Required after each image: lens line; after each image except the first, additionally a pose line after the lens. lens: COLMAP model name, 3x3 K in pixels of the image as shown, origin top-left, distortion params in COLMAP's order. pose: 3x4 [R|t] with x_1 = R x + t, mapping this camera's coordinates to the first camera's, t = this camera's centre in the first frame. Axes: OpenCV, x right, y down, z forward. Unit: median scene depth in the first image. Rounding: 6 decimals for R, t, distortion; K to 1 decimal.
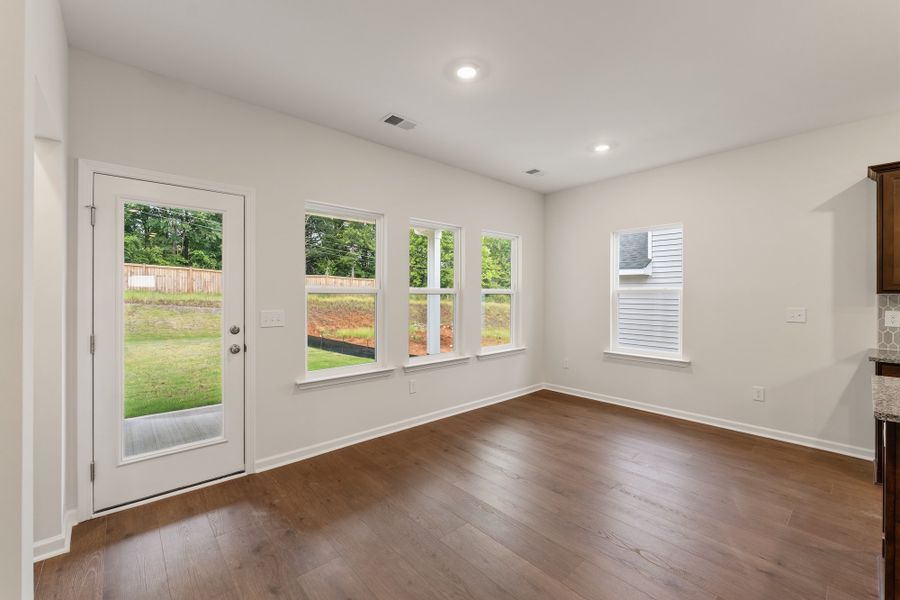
lens RADIAL K [[371.9, 0, 449.8], [0, 371.9, 294.0], [0, 0, 1]] dist [-0.000725, -0.000140]
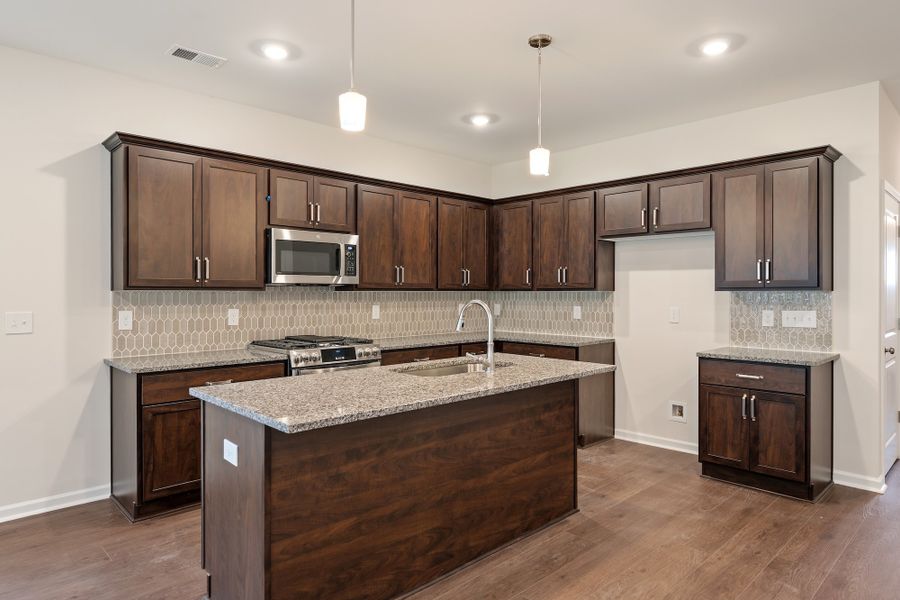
lens RADIAL K [[543.4, 0, 446.9], [0, 543.4, 293.4], [0, 0, 1]] dist [0.003325, -0.002931]
pose [[-0.038882, -0.004520, 0.999234, -0.062482], [-0.000682, 0.999990, 0.004497, -0.000220], [-0.999244, -0.000507, -0.038885, 0.283417]]
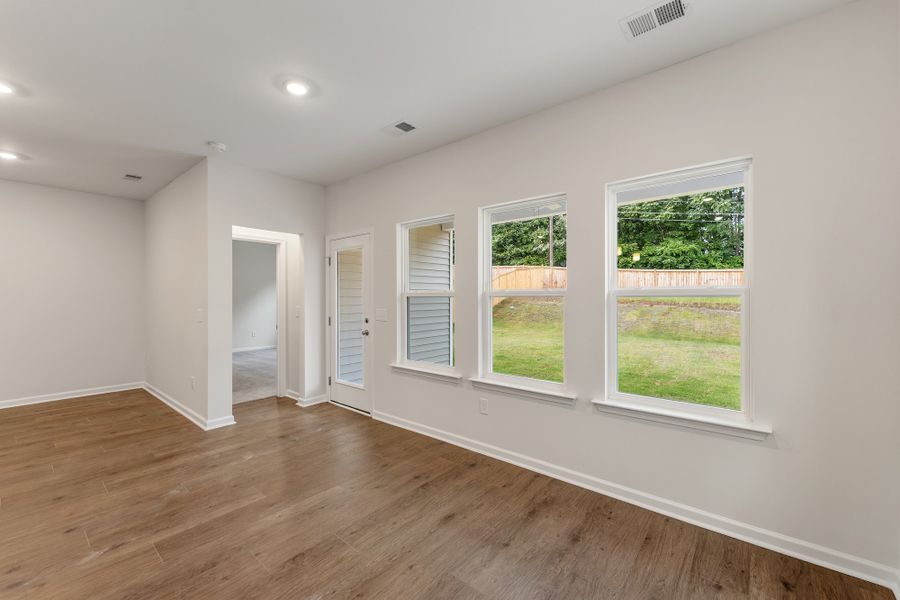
lens RADIAL K [[362.4, 0, 442.9], [0, 362.4, 298.3], [0, 0, 1]] dist [0.003340, -0.000560]
pose [[0.134879, -0.001854, -0.990860, 0.805892], [0.005113, 0.999986, -0.001175, 0.005602], [0.990849, -0.004908, 0.134886, 0.913948]]
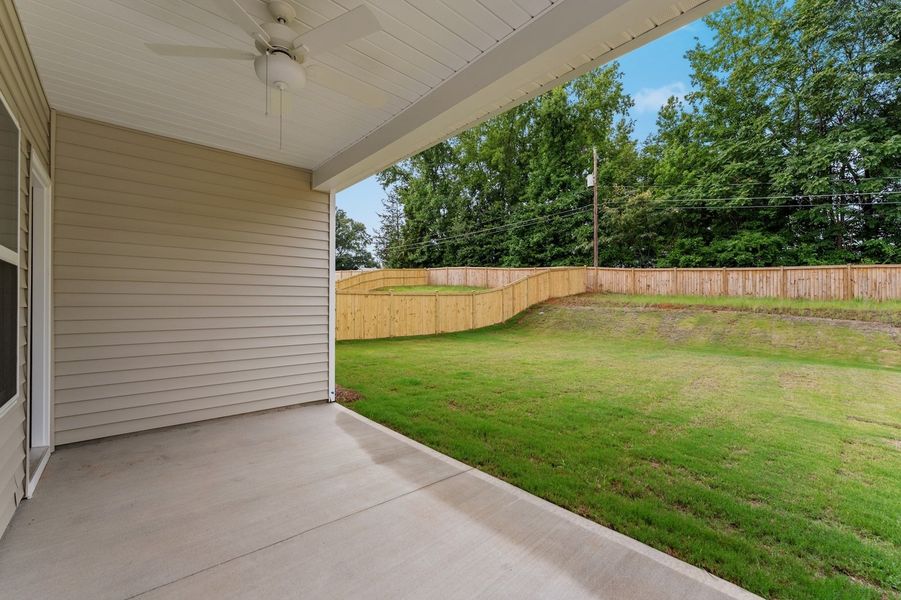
lens RADIAL K [[372.3, 0, 441.4], [0, 372.3, 303.6], [0, 0, 1]] dist [-0.000725, -0.000140]
pose [[-0.011549, -0.007837, -0.999903, 0.251858], [0.002049, 0.999967, -0.007861, 0.065936], [0.999931, -0.002140, -0.011533, 1.621731]]
